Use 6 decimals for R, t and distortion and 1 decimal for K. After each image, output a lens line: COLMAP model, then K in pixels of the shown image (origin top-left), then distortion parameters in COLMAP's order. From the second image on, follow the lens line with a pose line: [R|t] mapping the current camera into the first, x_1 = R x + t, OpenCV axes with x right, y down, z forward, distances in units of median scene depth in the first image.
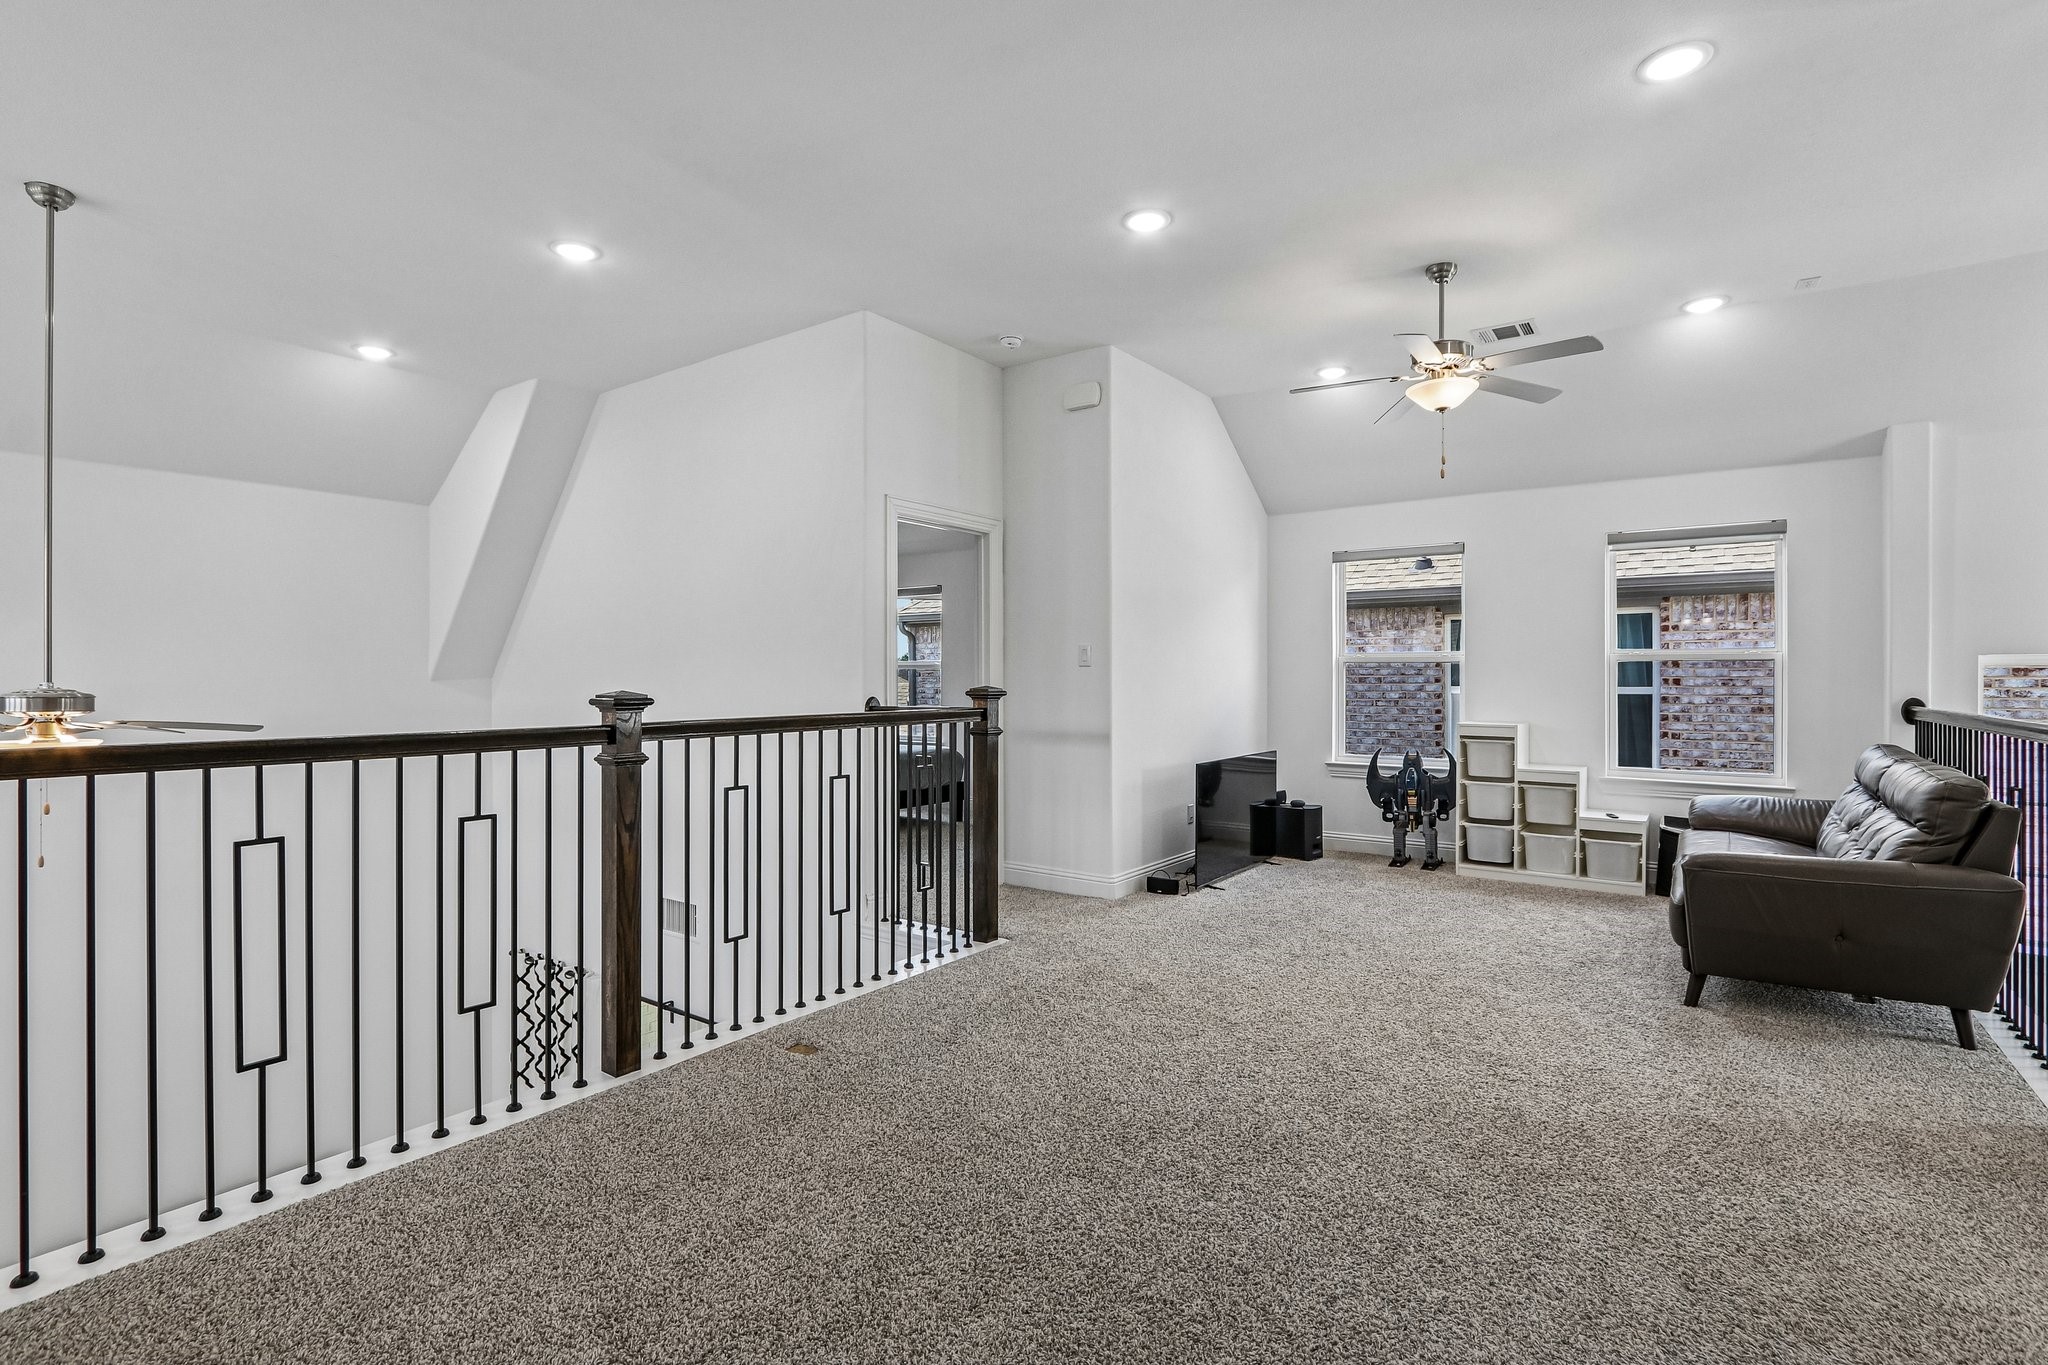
lens RADIAL K [[957.4, 0, 1035.7], [0, 957.4, 666.1], [0, 0, 1]] dist [-0.008947, 0.000371]
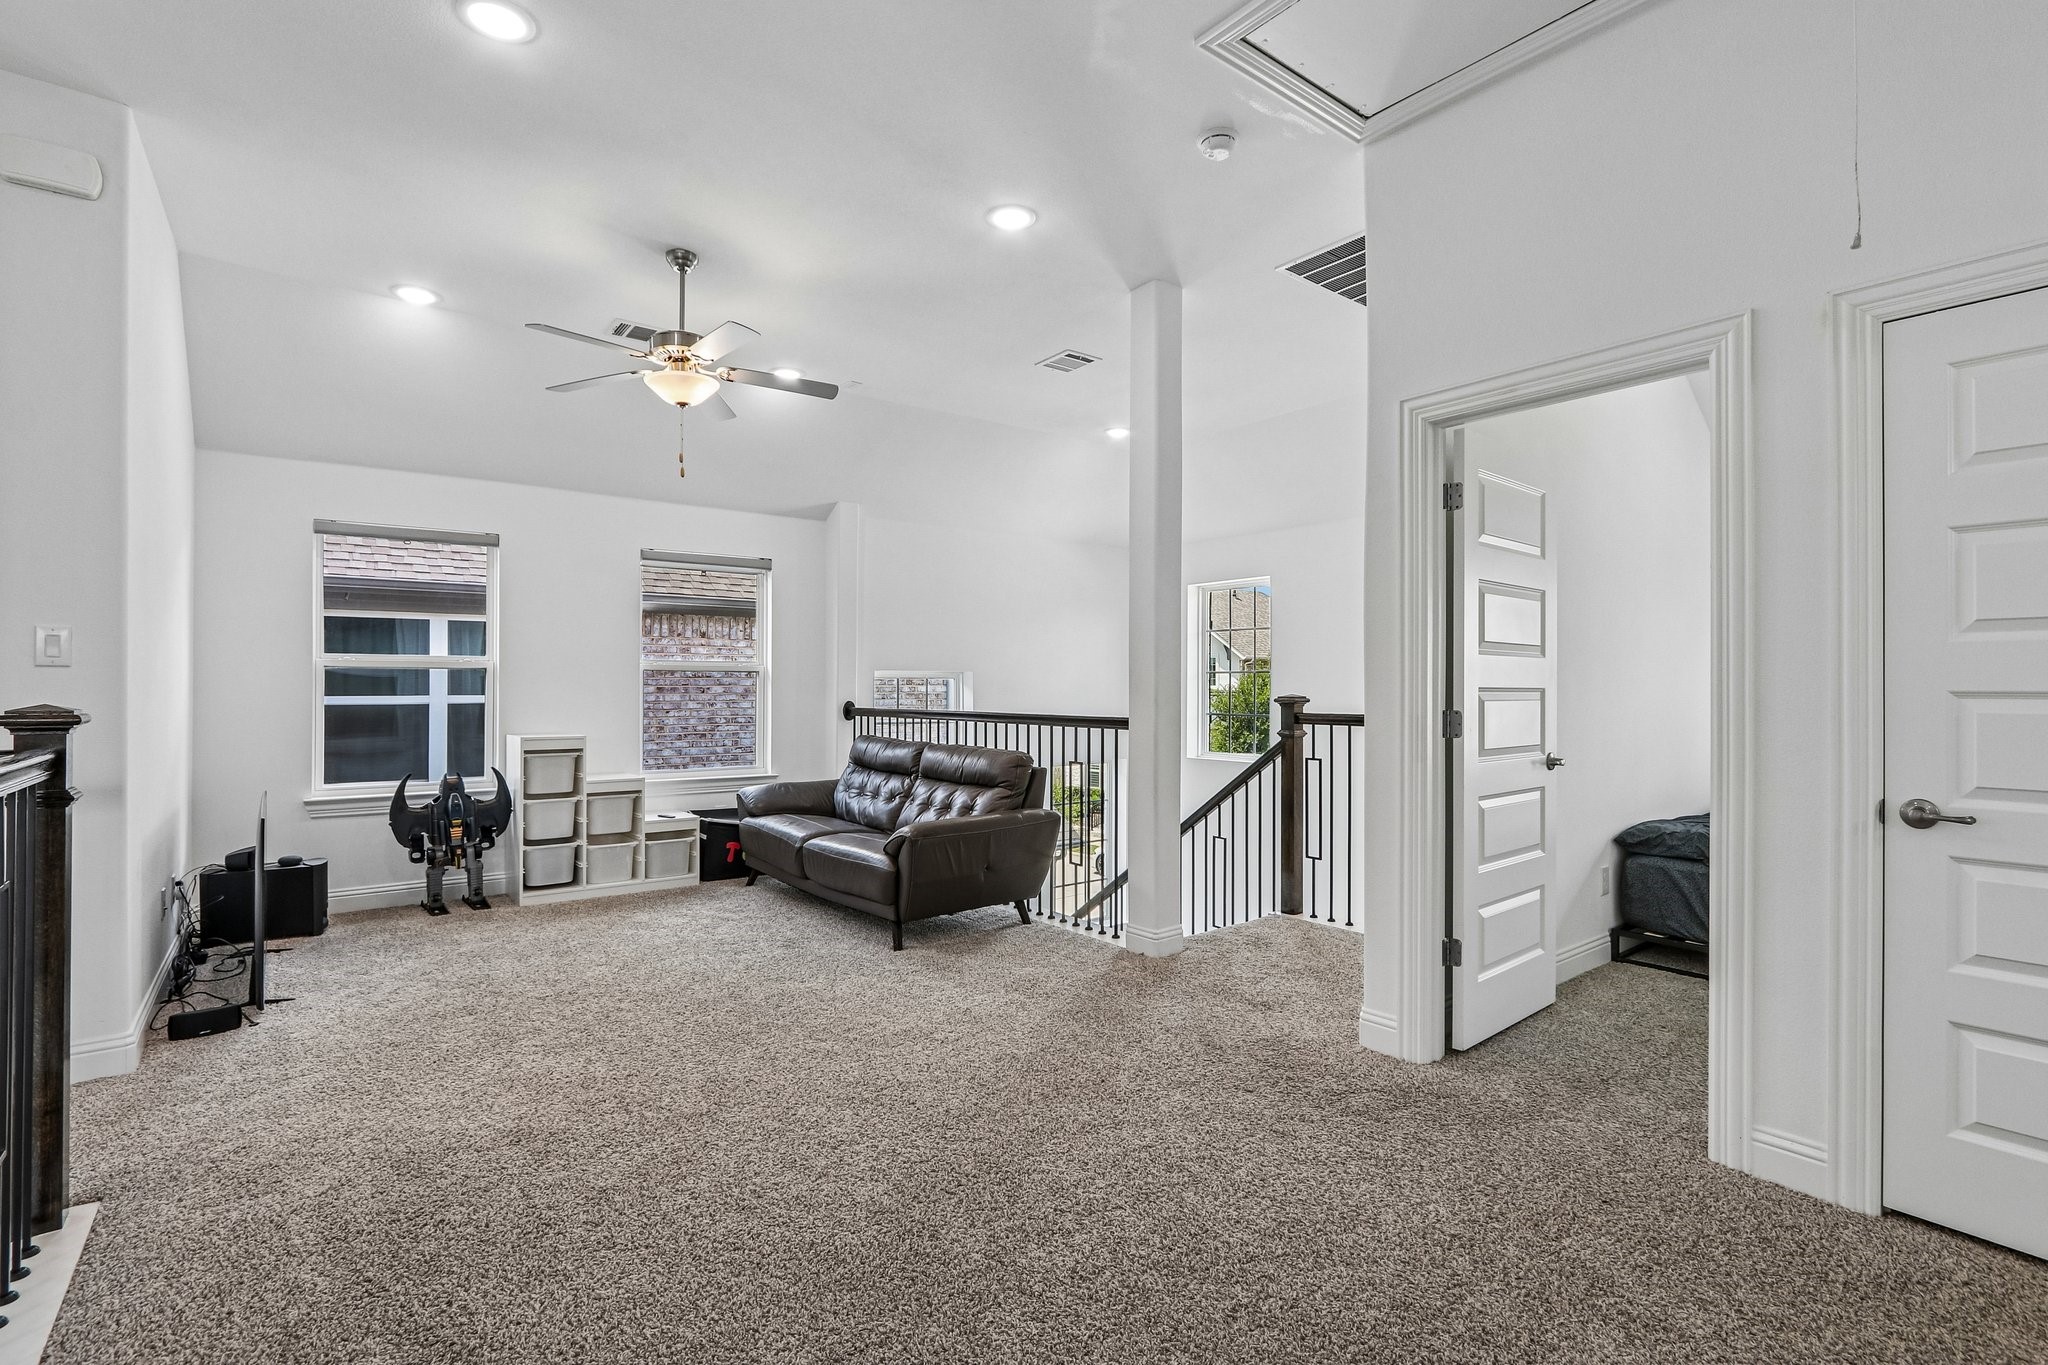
lens RADIAL K [[957.4, 0, 1030.6], [0, 957.4, 682.9], [0, 0, 1]] dist [-0.008947, 0.000371]
pose [[0.290853, 0.002533, 0.956764, -0.278815], [-0.013245, 0.999911, 0.001379, 0.001256], [-0.956676, -0.013074, 0.290861, 0.284915]]
